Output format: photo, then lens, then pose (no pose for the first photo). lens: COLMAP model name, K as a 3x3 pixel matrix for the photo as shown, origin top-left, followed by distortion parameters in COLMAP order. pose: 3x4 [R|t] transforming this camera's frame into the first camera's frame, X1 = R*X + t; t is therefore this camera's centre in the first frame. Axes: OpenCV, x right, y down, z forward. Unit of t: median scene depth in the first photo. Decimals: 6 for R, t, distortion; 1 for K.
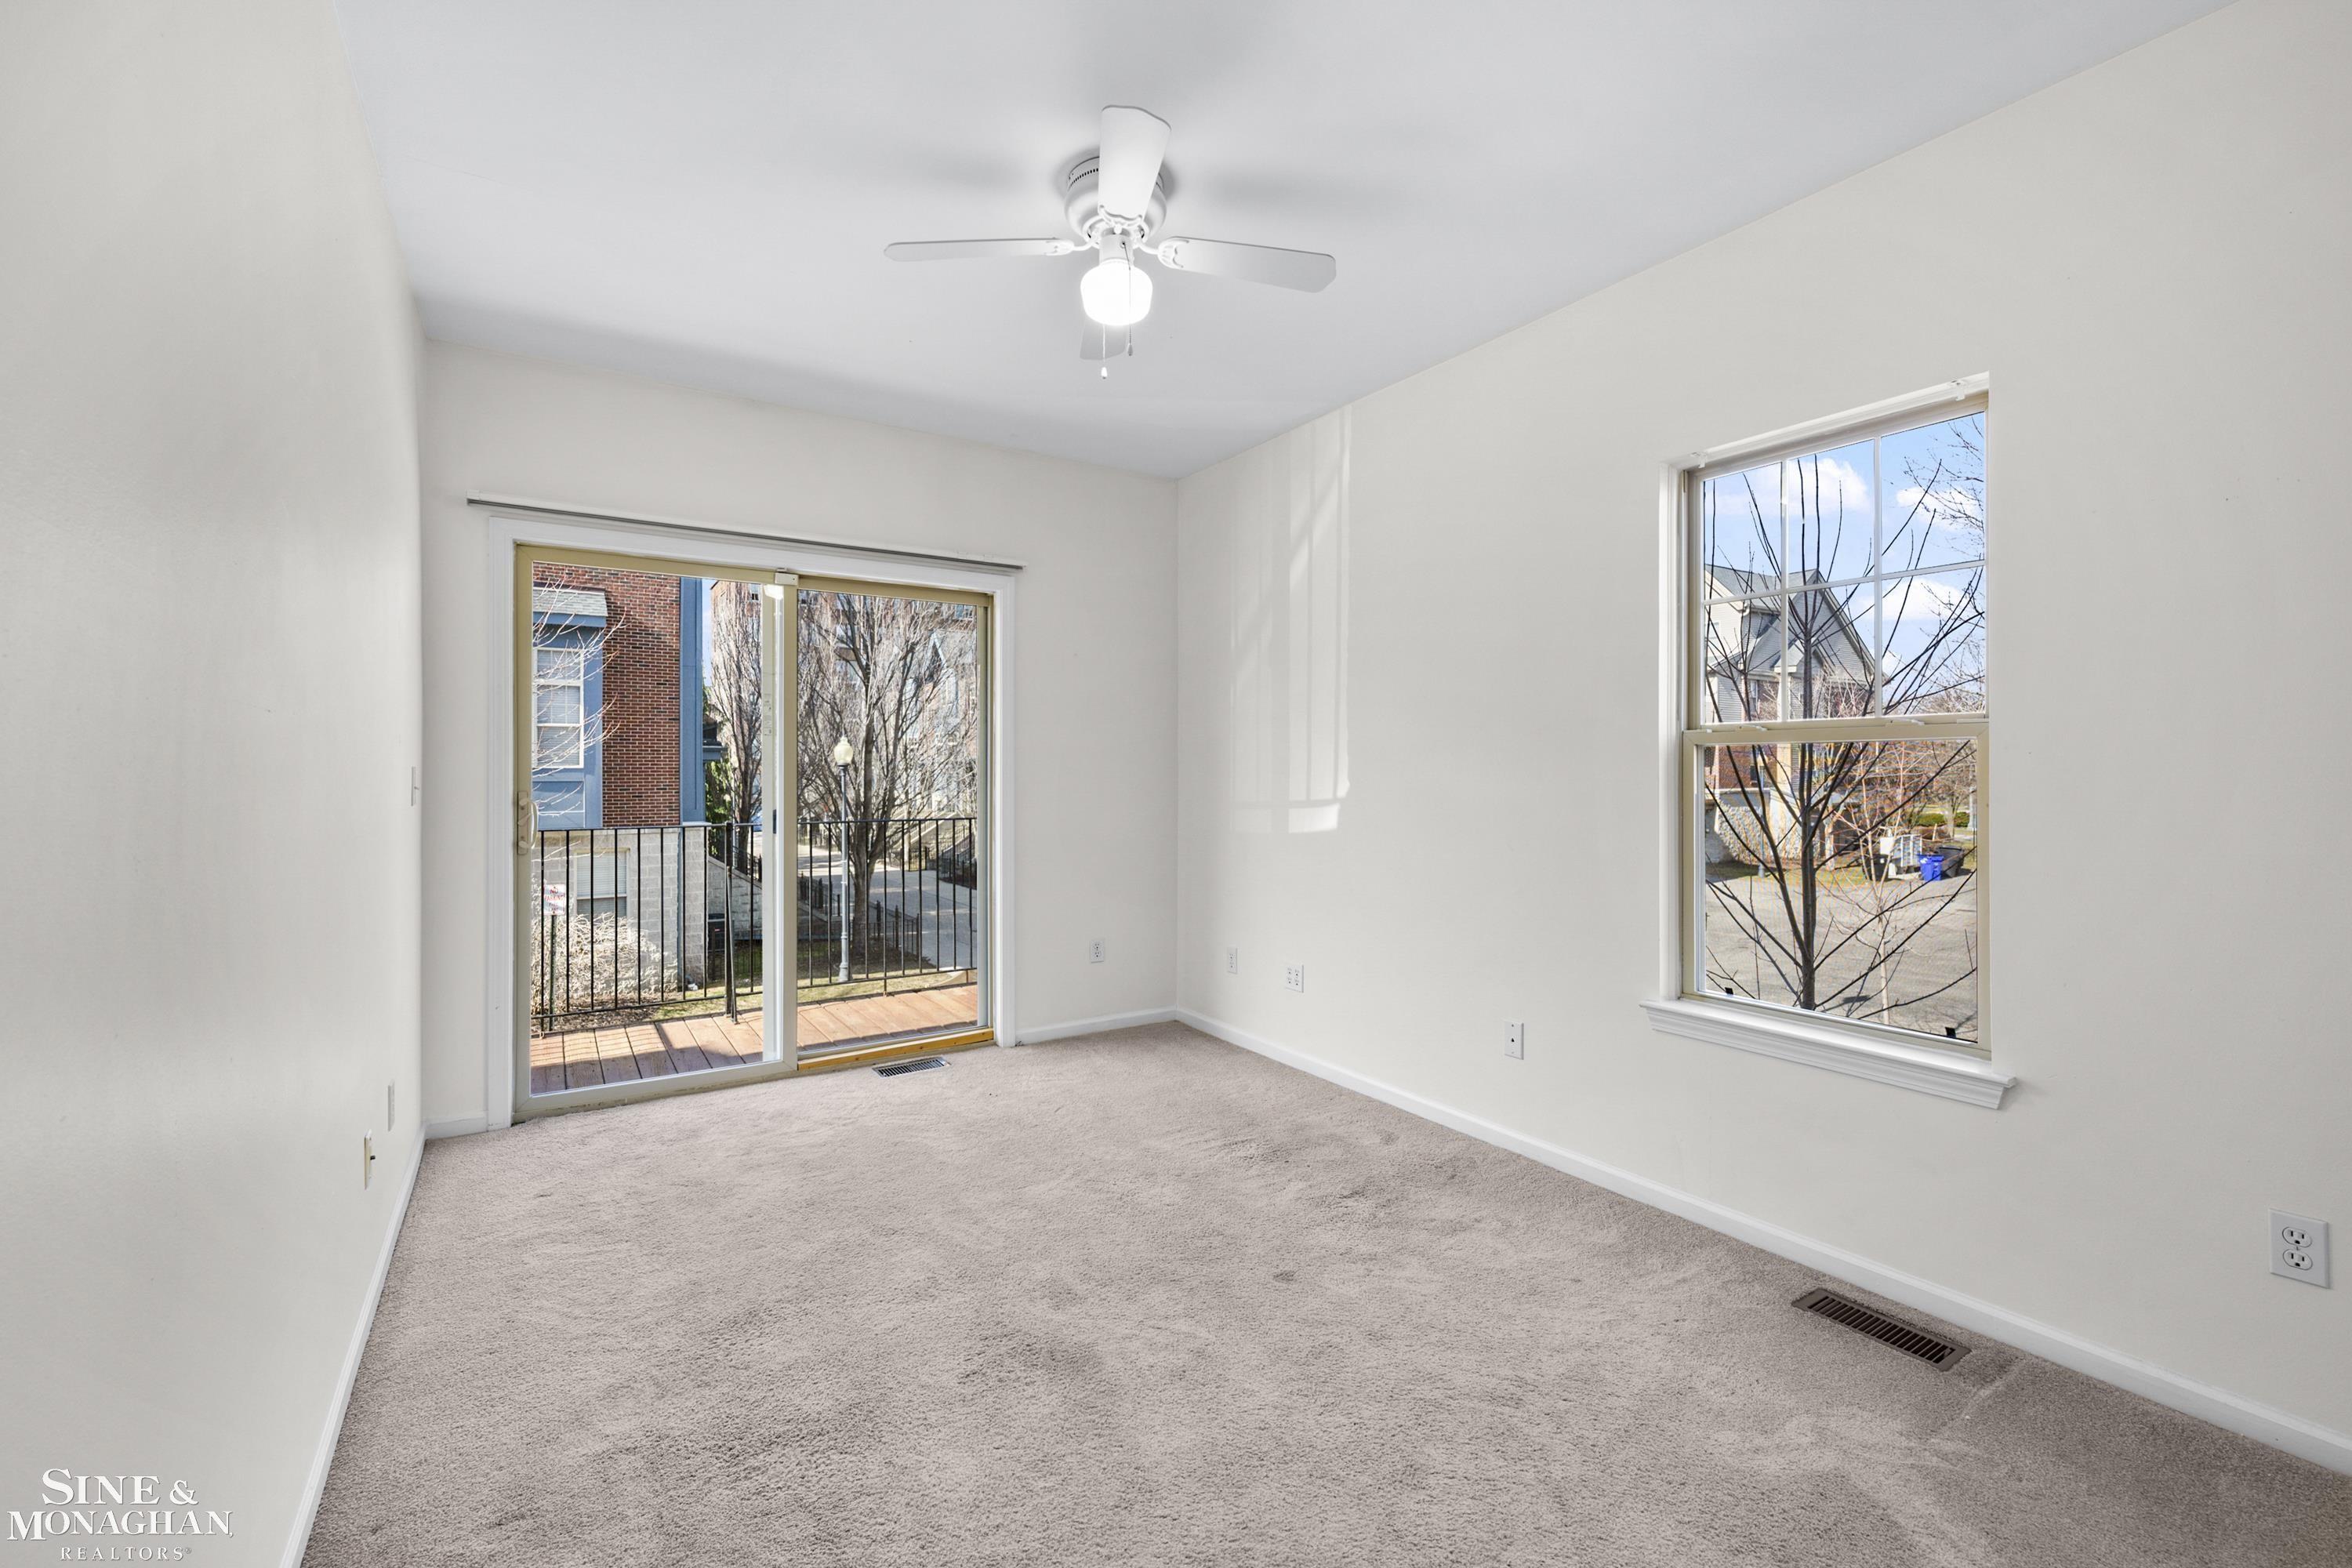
lens RADIAL K [[996.1, 0, 1169.7], [0, 996.1, 796.1], [0, 0, 1]] dist [0.002116, 0.000133]
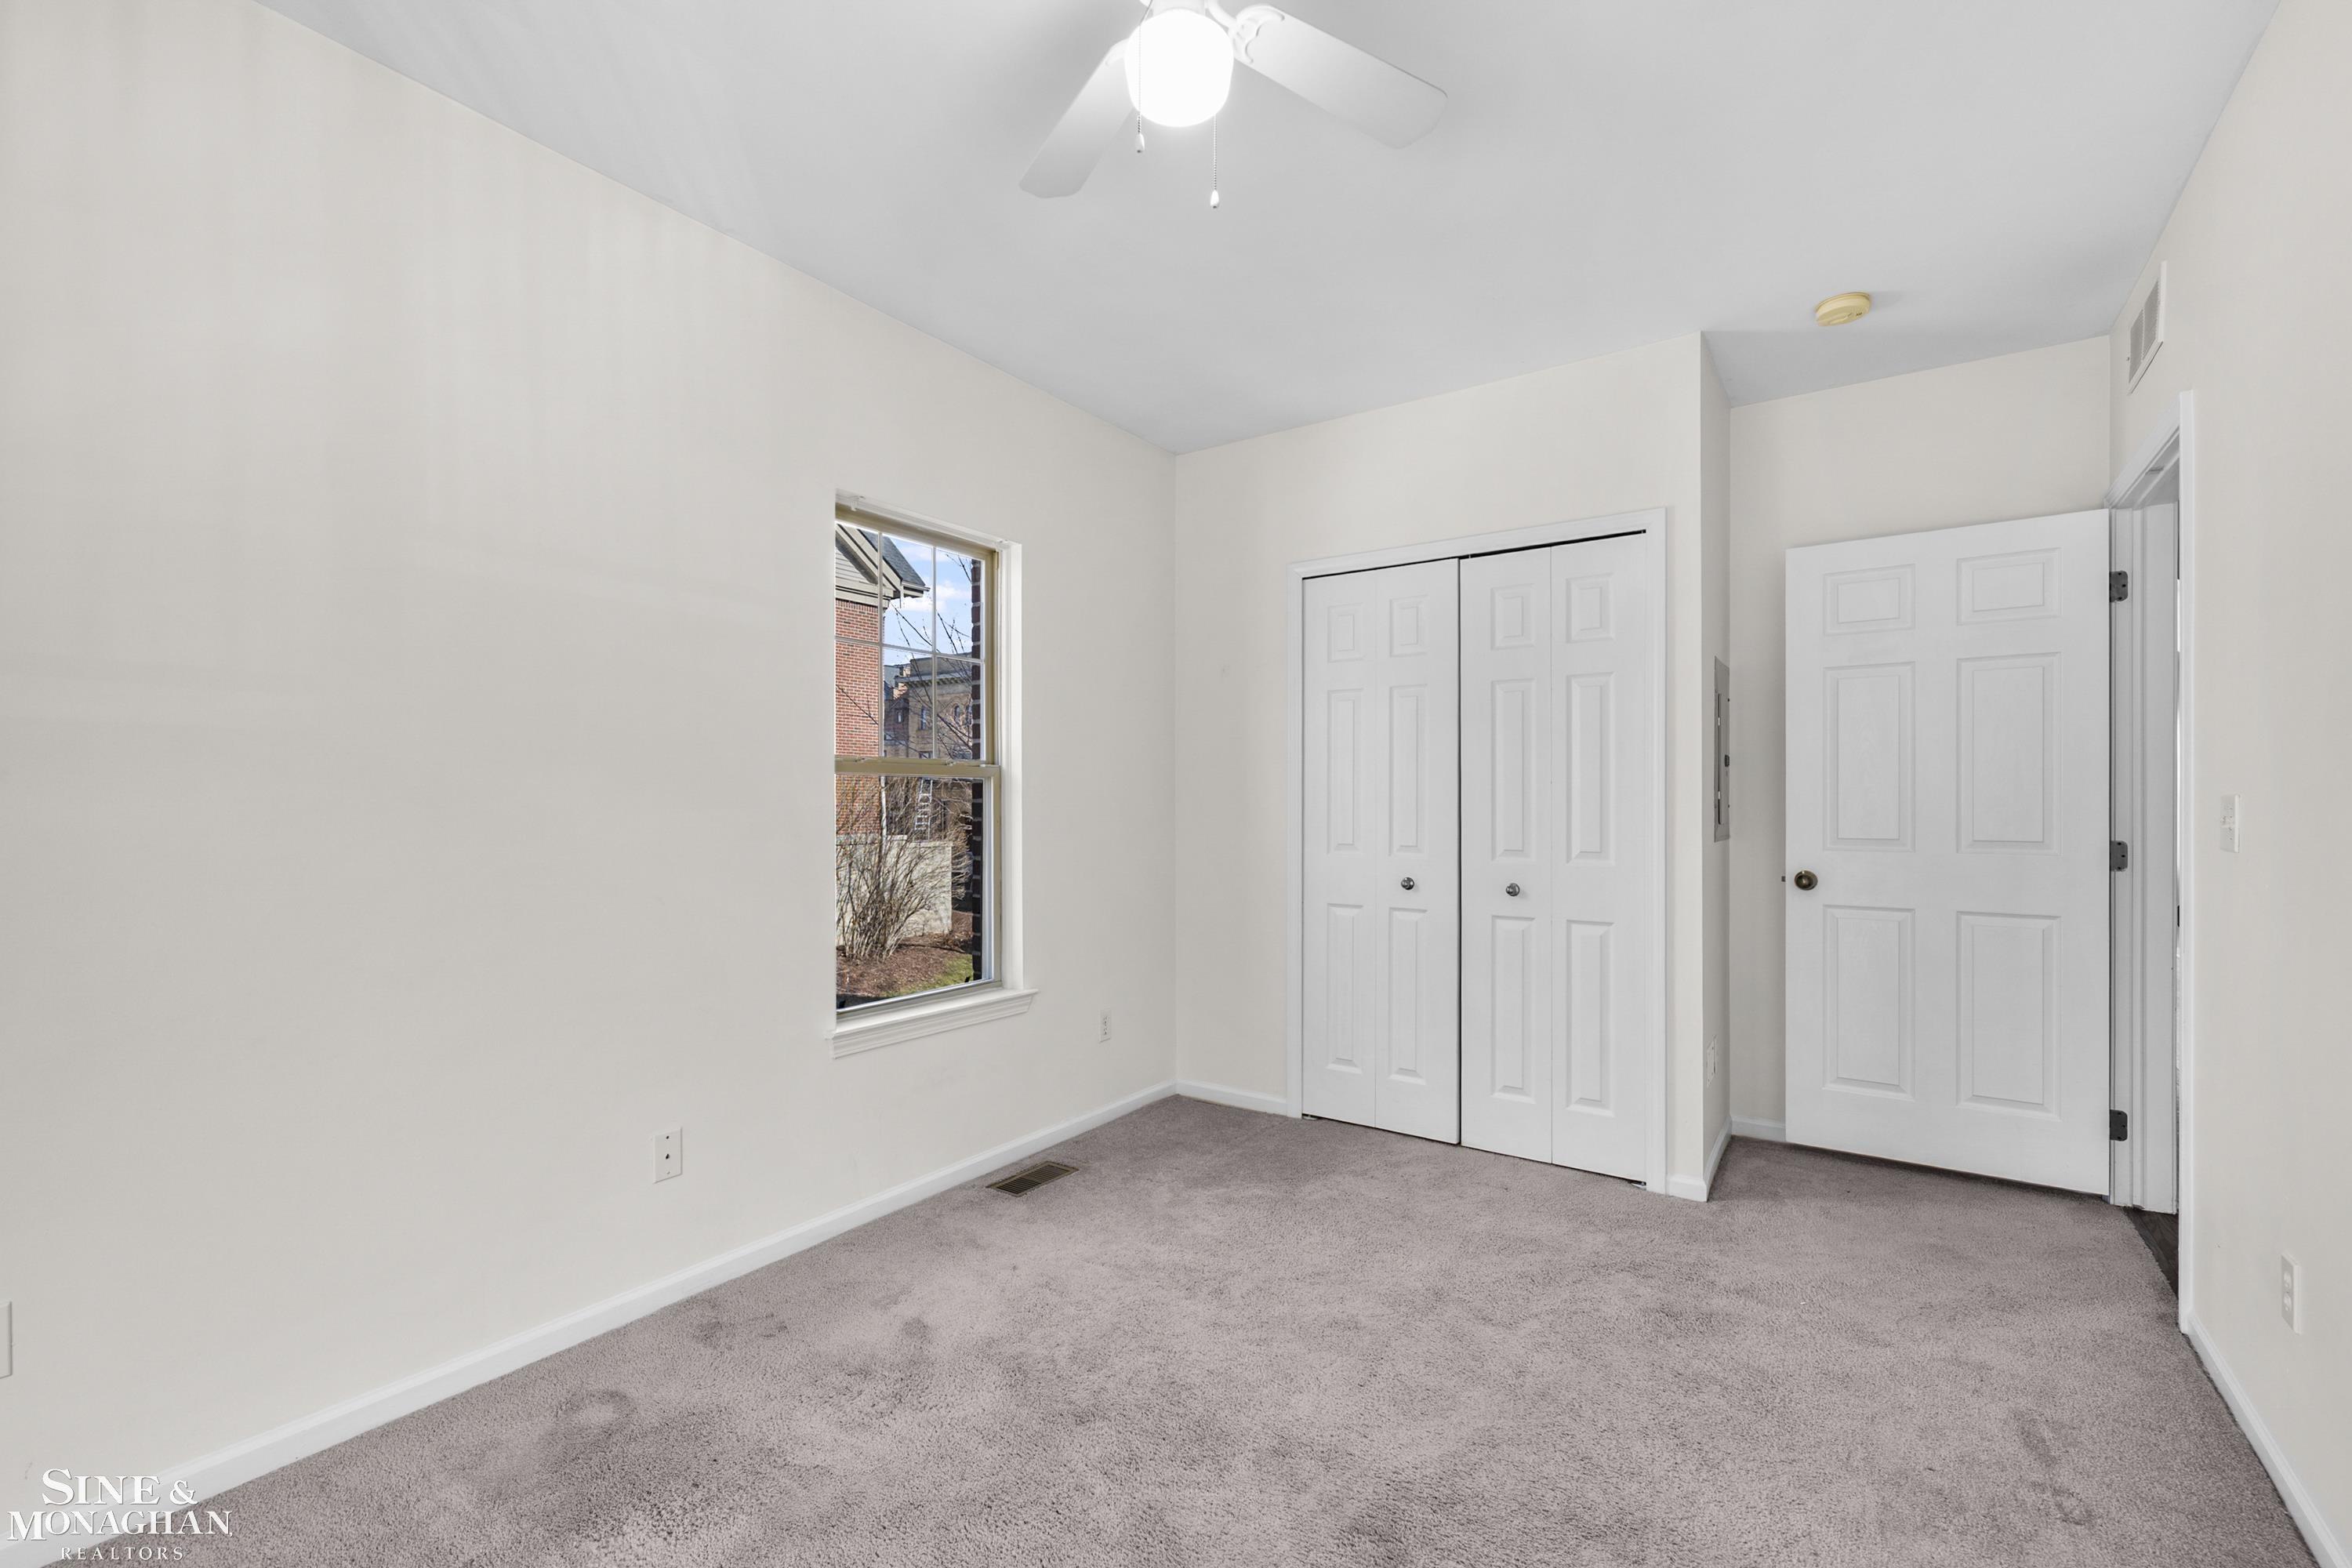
lens RADIAL K [[996.1, 0, 1169.7], [0, 996.1, 796.1], [0, 0, 1]] dist [0.002116, 0.000133]
pose [[-0.375189, -0.000668, 0.926948, -0.677899], [0.013288, 0.999893, 0.006099, -0.039563], [-0.926853, 0.014605, -0.375140, 1.249902]]
